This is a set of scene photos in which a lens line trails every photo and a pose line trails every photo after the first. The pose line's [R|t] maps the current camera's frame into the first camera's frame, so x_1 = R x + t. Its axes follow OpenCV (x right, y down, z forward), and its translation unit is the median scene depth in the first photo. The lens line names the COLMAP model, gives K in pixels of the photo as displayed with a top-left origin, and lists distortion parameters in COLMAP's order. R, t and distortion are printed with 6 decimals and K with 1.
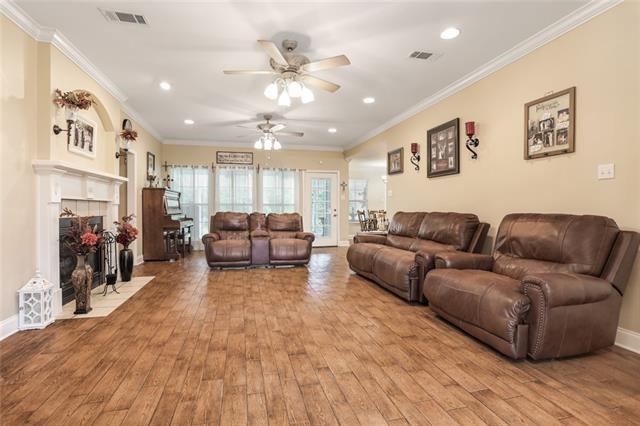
lens RADIAL K [[324.1, 0, 319.6], [0, 324.1, 206.8], [0, 0, 1]] dist [-0.021703, 0.001230]
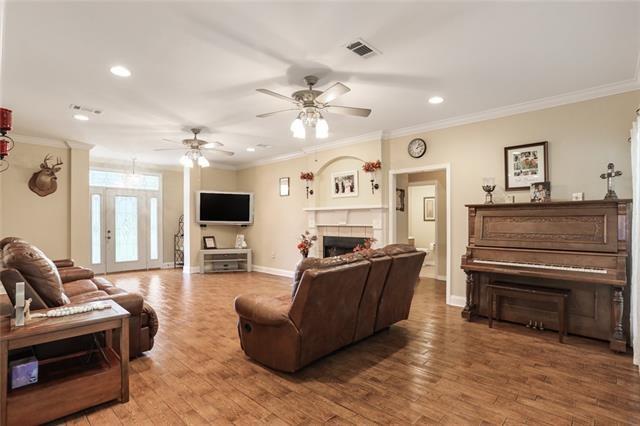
lens RADIAL K [[323.4, 0, 315.1], [0, 323.4, 222.8], [0, 0, 1]] dist [-0.049650, 0.045756]
pose [[-0.847378, 0.001343, -0.530989, 0.220603], [0.001280, 0.999999, 0.000486, -0.038539], [0.530989, -0.000268, -0.847379, 2.371650]]
